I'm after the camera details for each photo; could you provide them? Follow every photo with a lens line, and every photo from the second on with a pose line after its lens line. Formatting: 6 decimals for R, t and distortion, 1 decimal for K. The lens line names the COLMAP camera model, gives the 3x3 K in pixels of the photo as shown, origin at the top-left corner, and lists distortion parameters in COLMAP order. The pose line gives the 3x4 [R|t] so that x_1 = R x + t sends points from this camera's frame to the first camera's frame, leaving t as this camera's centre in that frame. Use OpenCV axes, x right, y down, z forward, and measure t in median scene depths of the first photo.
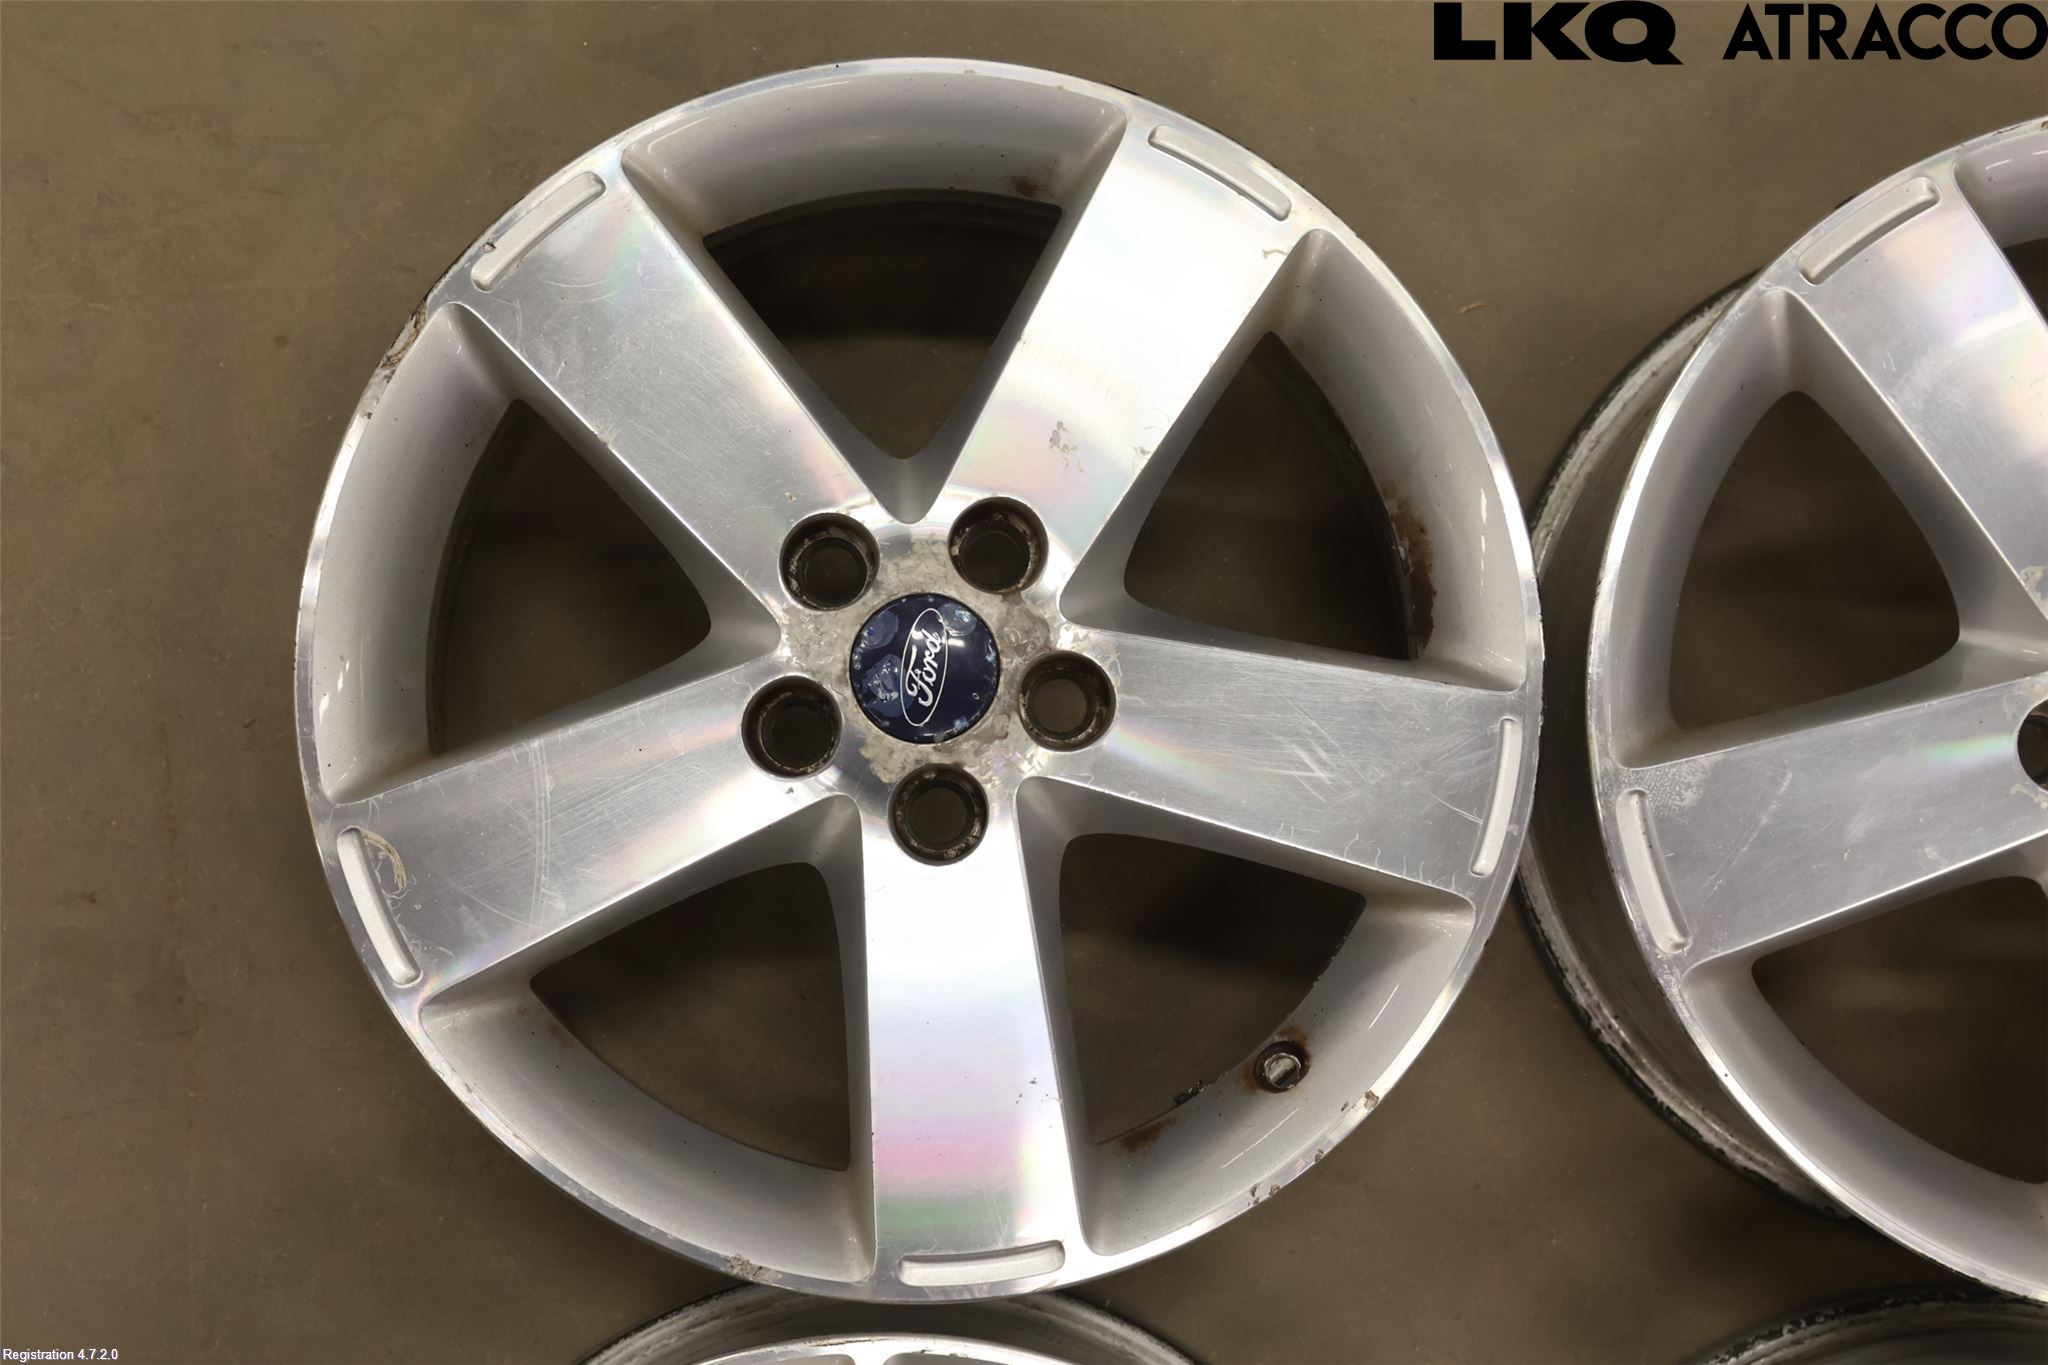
lens RADIAL K [[2806.6, 0, 1024.0], [0, 2806.6, 741.8], [0, 0, 1]] dist [0.007550, 0.019780]
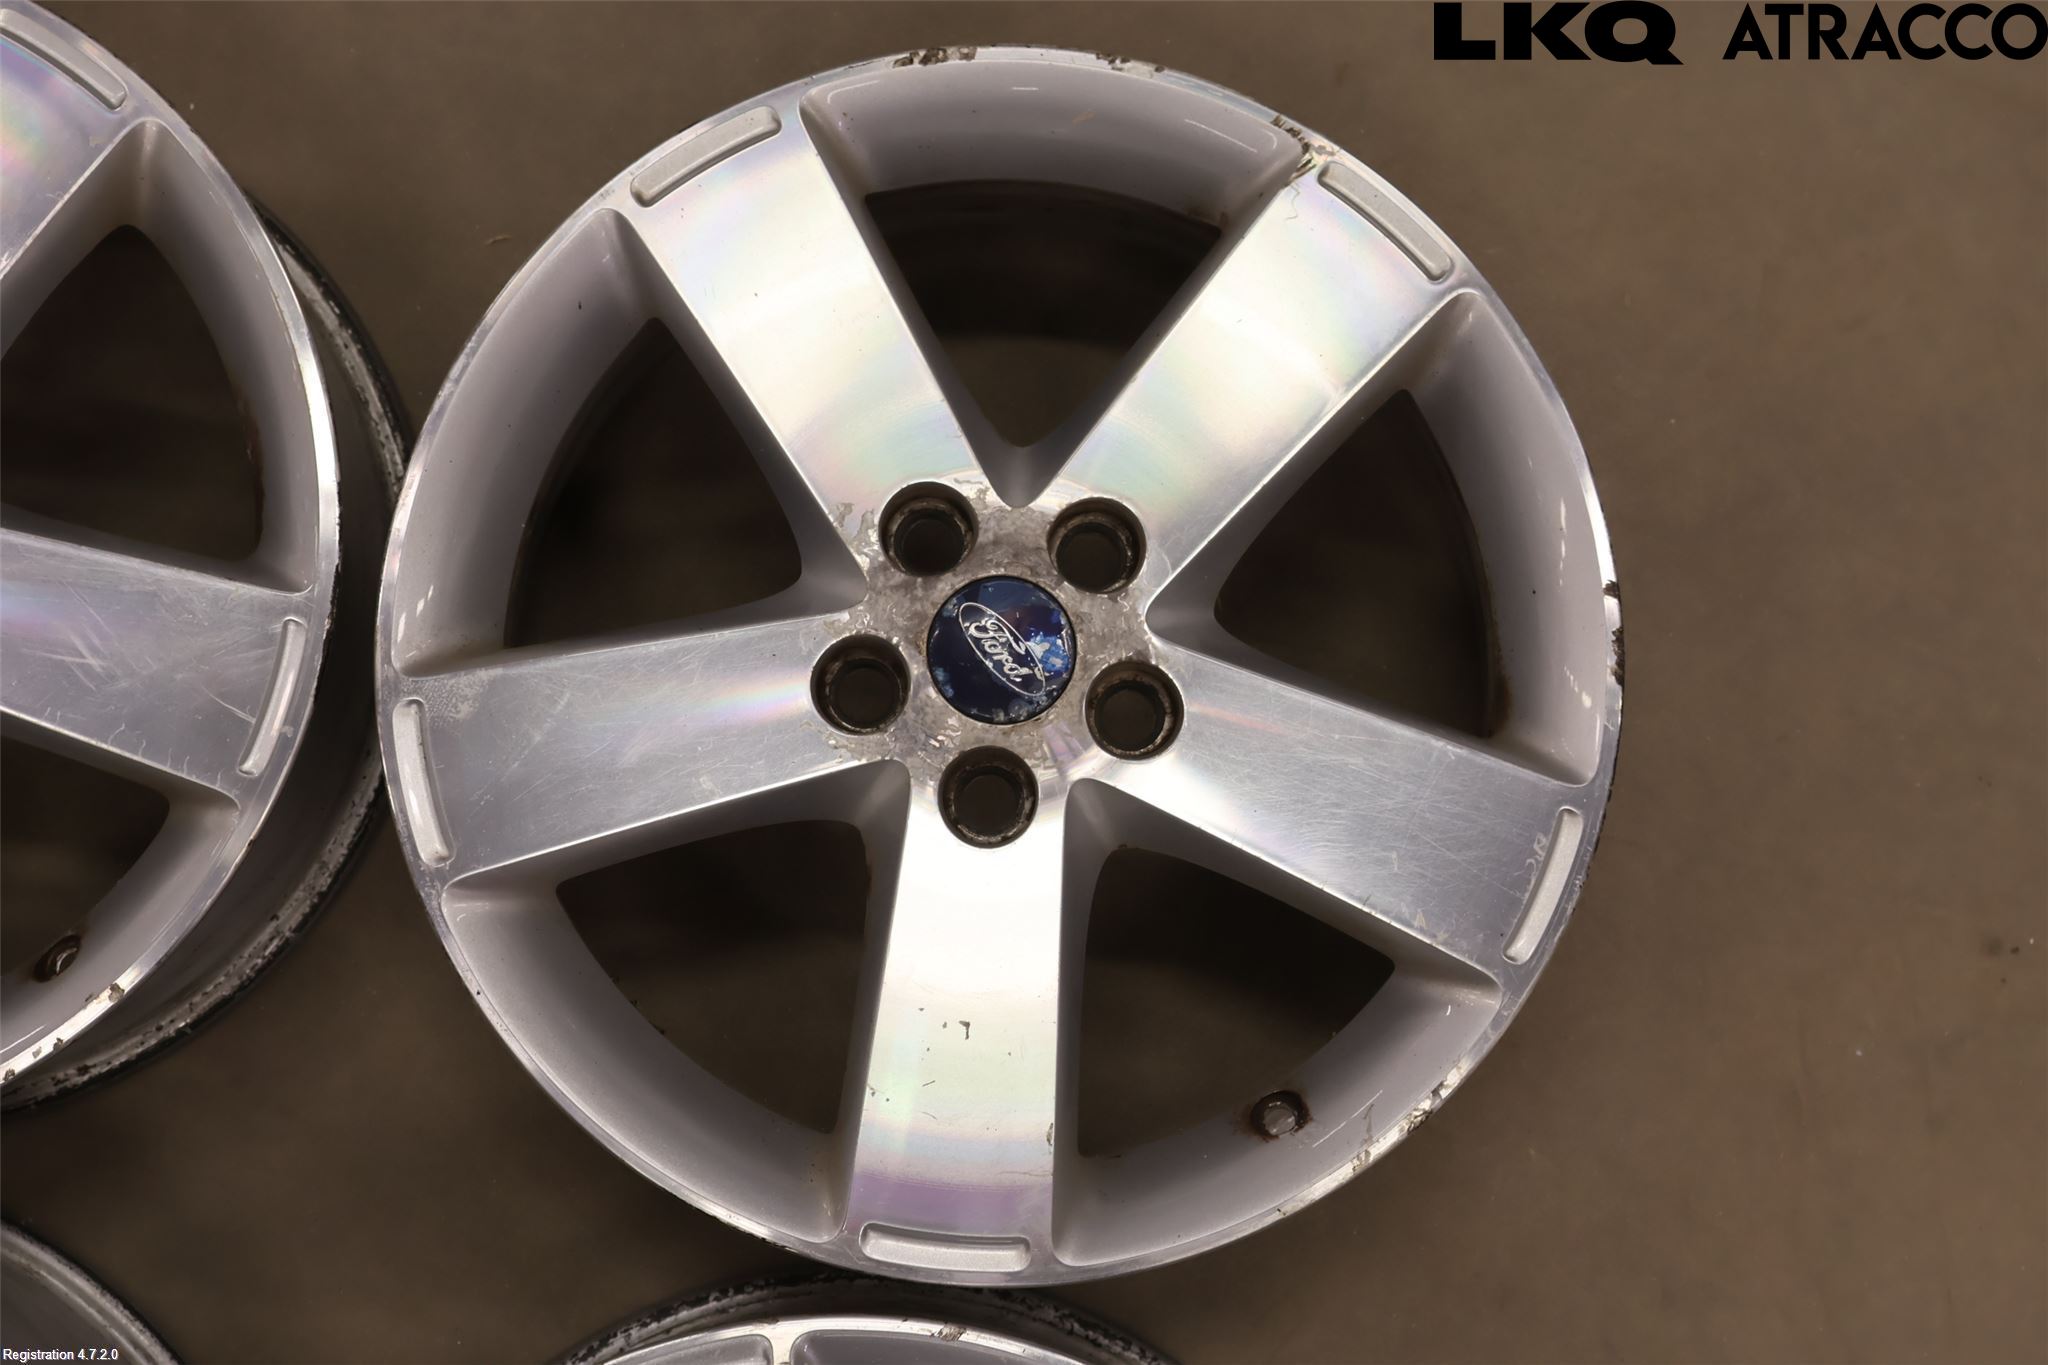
lens RADIAL K [[3198.0, 0, 1024.0], [0, 3198.0, 682.5], [0, 0, 1]] dist [0.025040, 0.007060]
pose [[0.996946, 0.065112, -0.043127, 0.481003], [-0.066924, 0.996874, -0.042003, 0.044263], [0.040257, 0.044761, 0.998186, -0.119918]]
